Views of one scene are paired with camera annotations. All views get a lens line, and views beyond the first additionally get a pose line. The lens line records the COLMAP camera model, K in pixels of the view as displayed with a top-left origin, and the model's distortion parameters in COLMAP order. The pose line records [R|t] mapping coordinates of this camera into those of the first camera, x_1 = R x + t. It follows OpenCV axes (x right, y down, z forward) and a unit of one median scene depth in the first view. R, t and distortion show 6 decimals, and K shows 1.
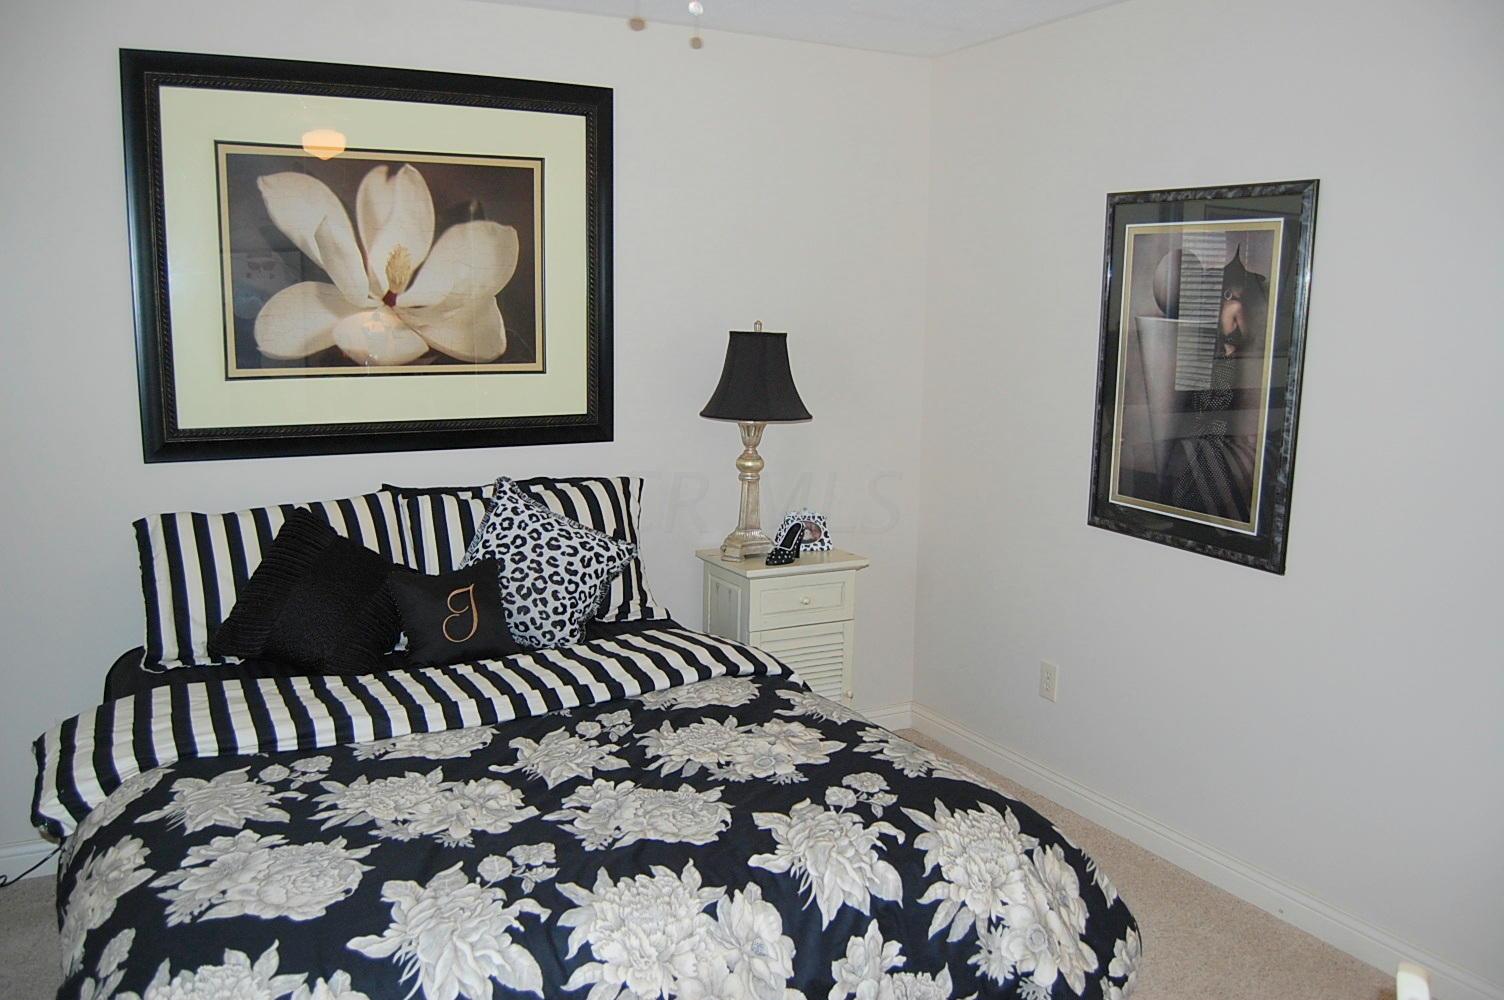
lens RADIAL K [[1187.2, 0, 752.0], [0, 1187.2, 500.0], [0, 0, 1]] dist [-0.082813, 0.018482]
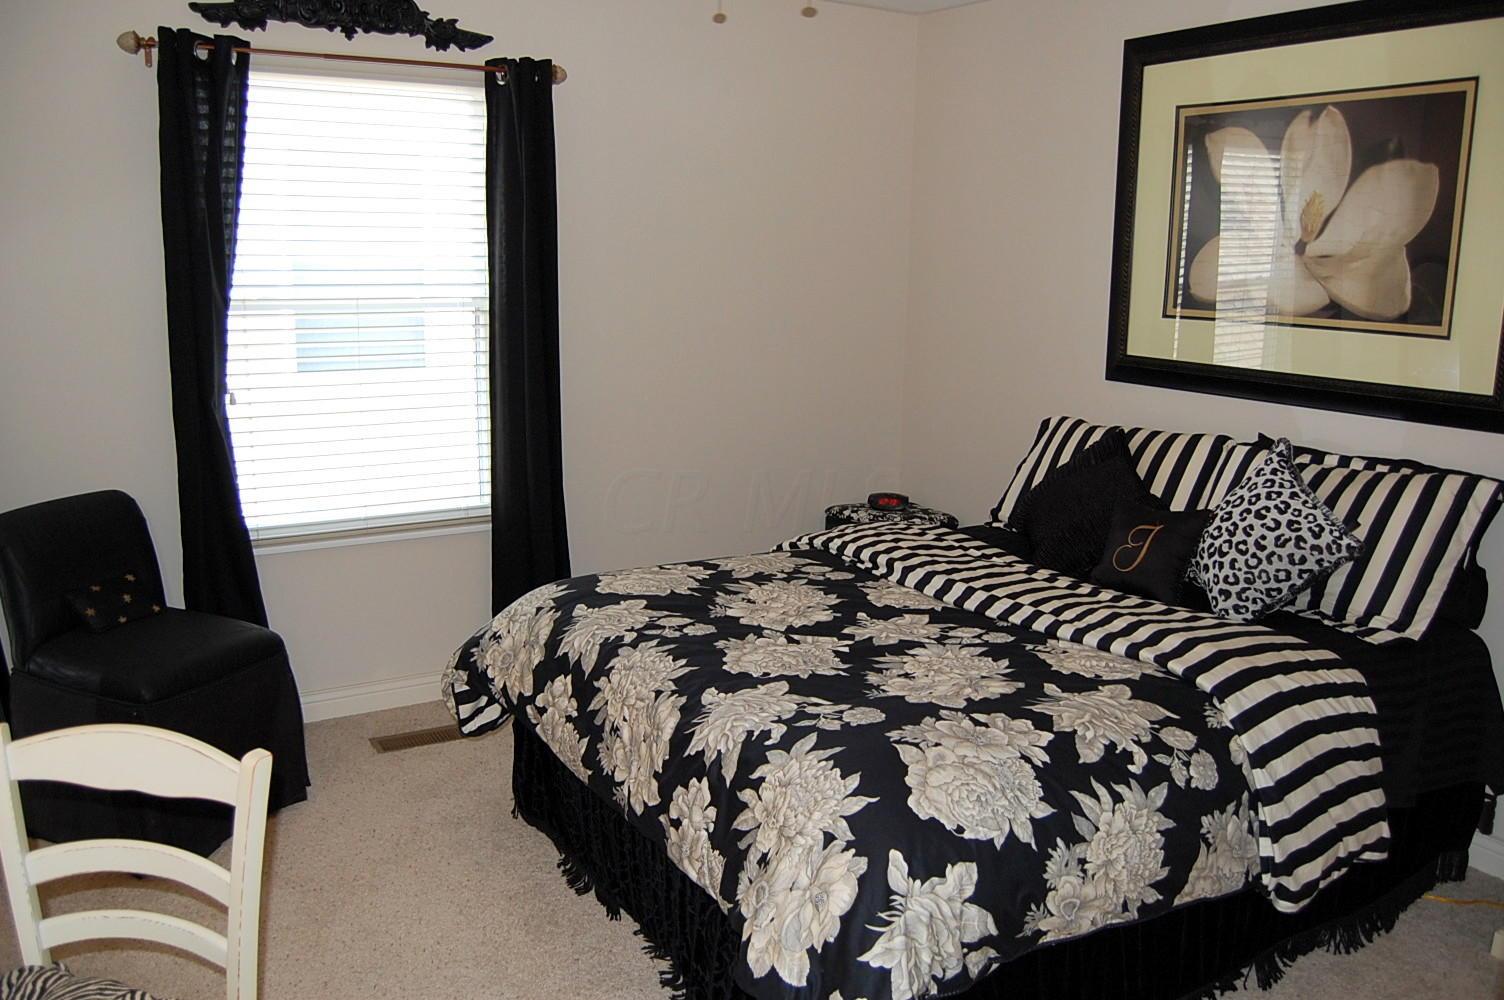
lens RADIAL K [[1187.2, 0, 752.0], [0, 1187.2, 500.0], [0, 0, 1]] dist [-0.082813, 0.018482]
pose [[0.083950, 0.195190, -0.977166, 0.680901], [-0.174918, 0.968288, 0.178389, -0.064880], [0.980997, 0.155948, 0.115430, 0.507974]]
